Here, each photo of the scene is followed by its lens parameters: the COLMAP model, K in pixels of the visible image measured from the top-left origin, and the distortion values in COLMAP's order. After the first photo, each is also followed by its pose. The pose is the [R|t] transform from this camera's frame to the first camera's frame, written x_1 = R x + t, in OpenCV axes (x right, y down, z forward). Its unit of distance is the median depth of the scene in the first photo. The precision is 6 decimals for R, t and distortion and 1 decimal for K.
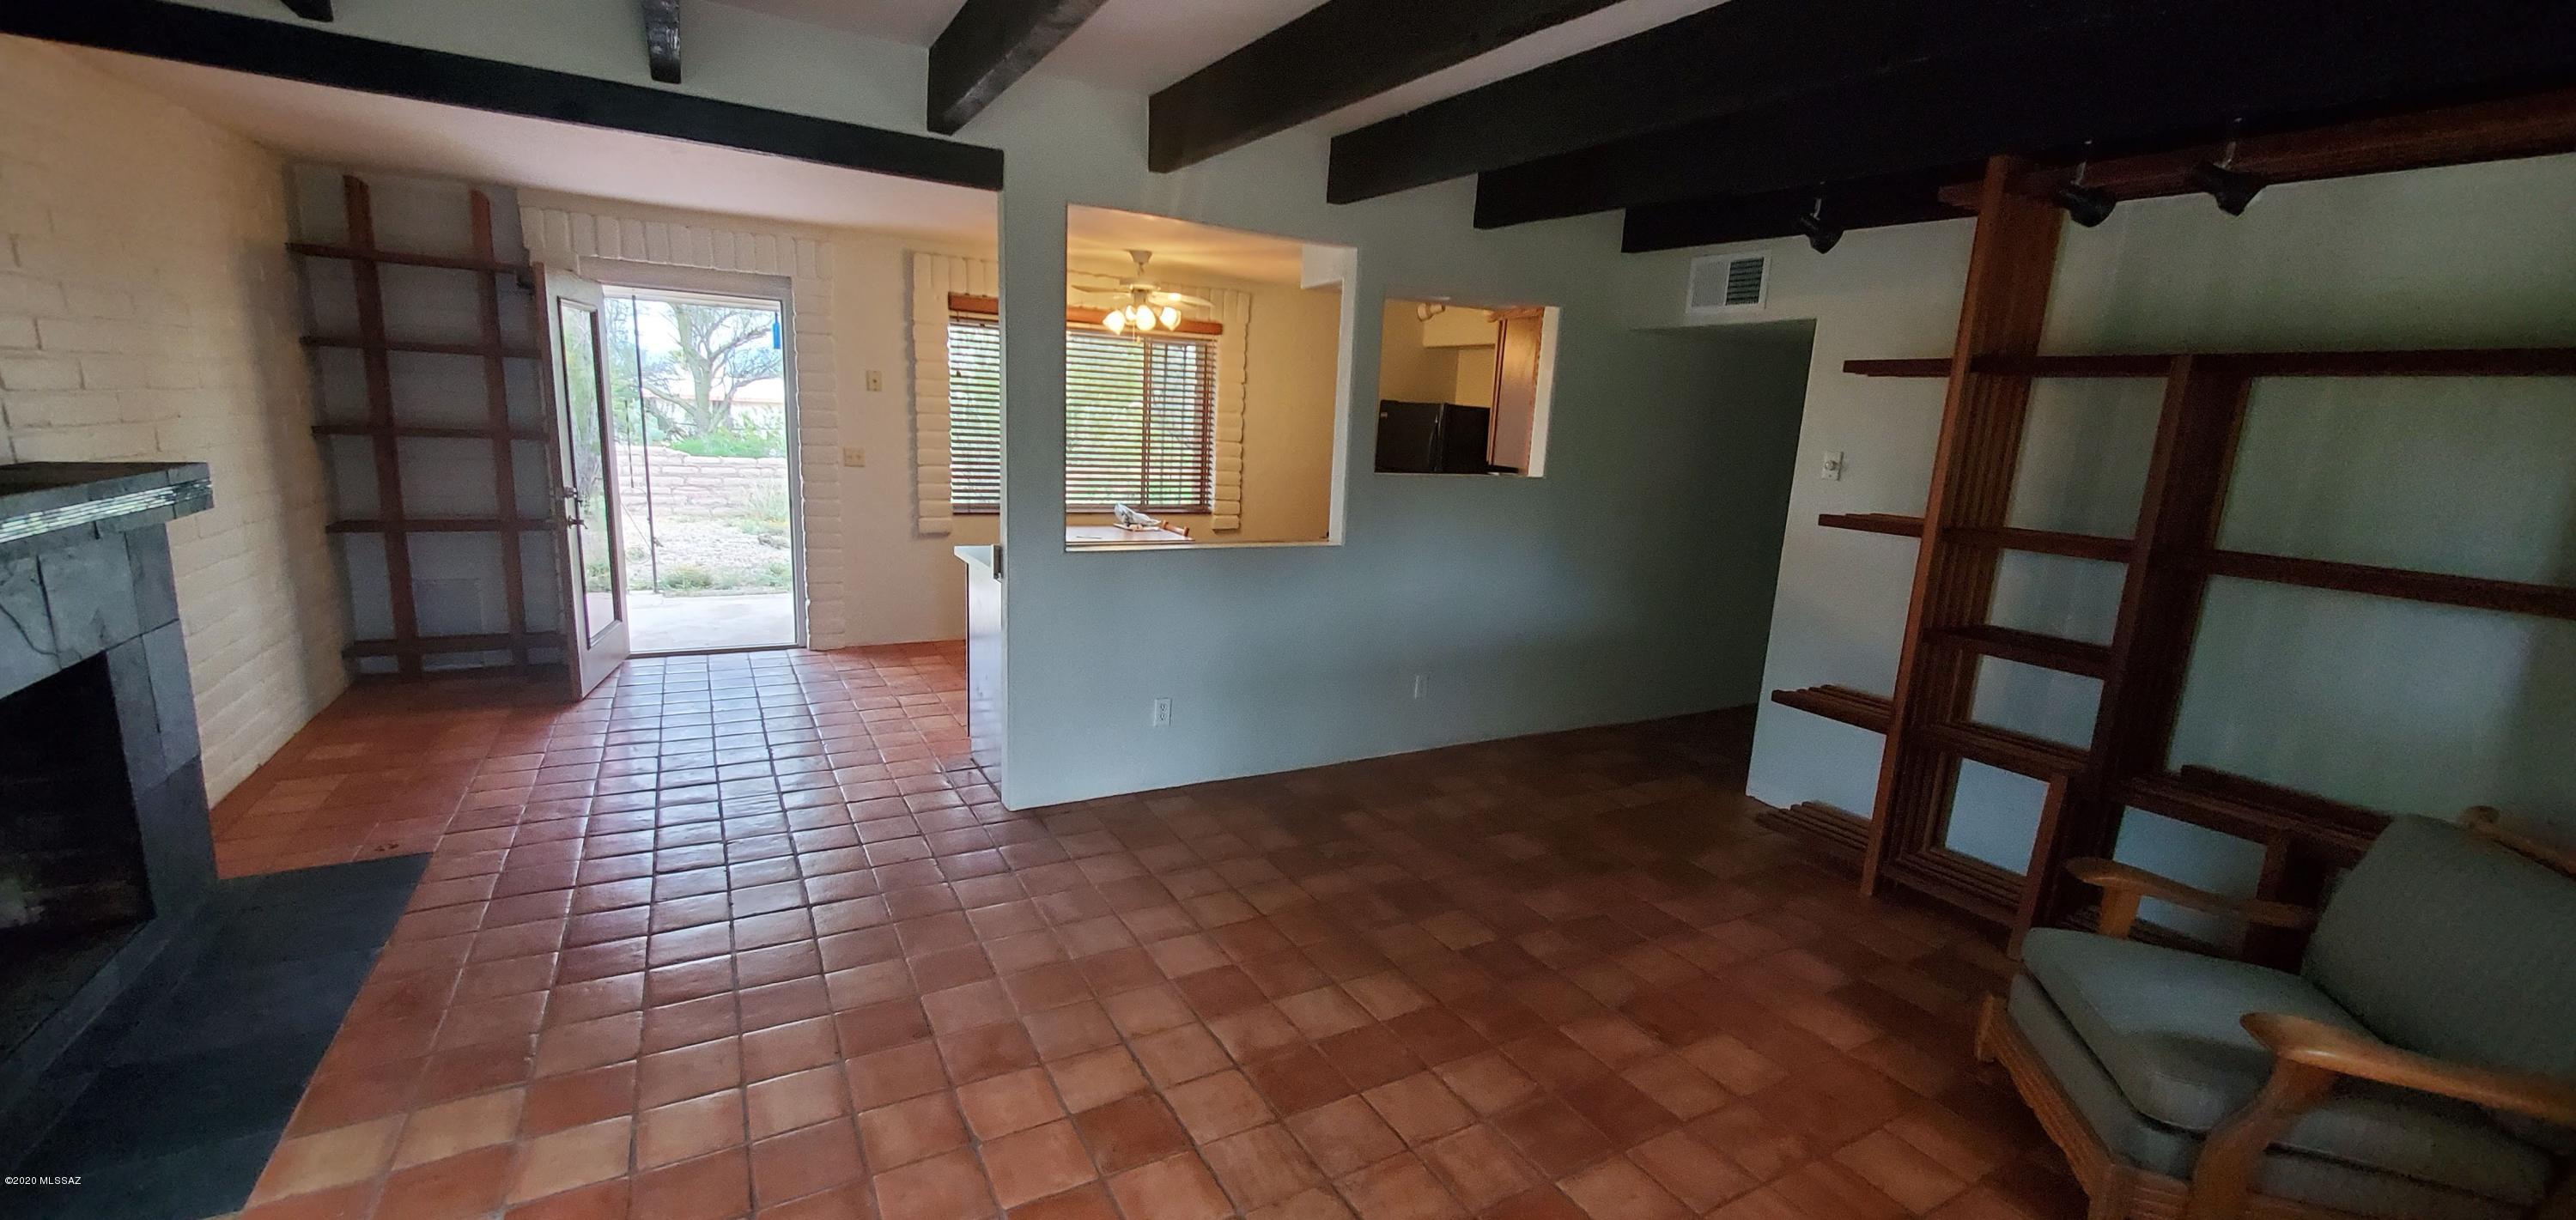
lens RADIAL K [[1021.2, 0, 1284.9], [0, 1021.2, 617.3], [0, 0, 1]] dist [-0.000562, -0.001739]
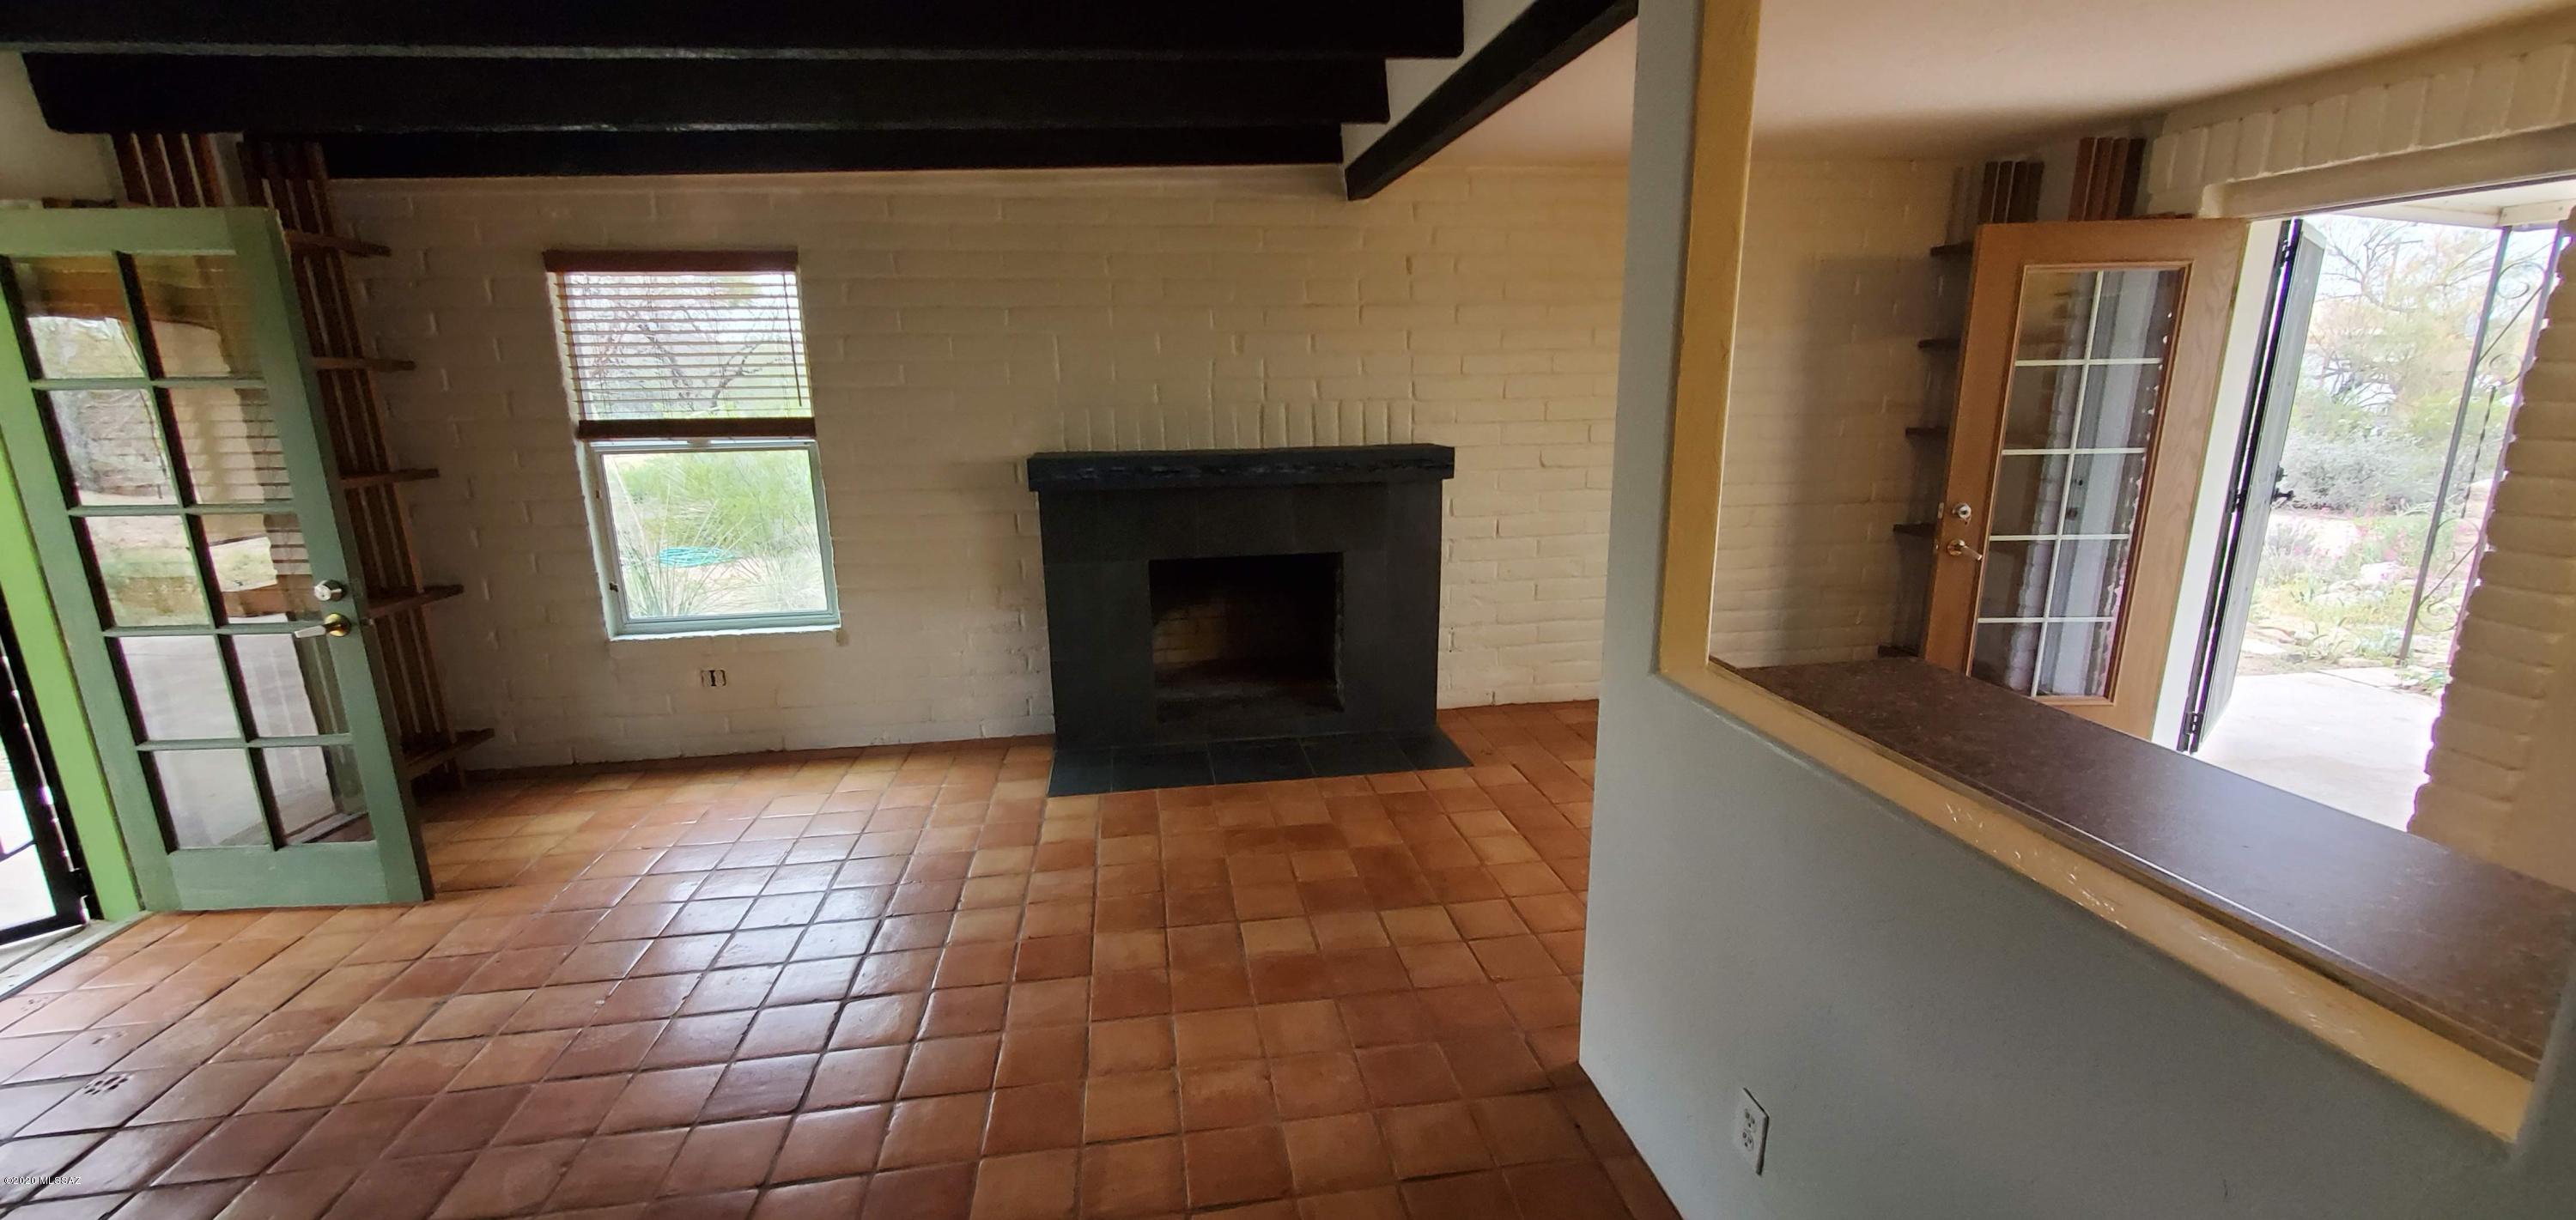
lens RADIAL K [[1021.2, 0, 1281.4], [0, 1021.2, 612.6], [0, 0, 1]] dist [-0.000562, -0.001739]
pose [[-0.372332, 0.171424, -0.912131, 0.410100], [-0.180828, 0.950560, 0.252460, -0.250974], [0.910313, 0.258938, -0.322925, 1.308211]]
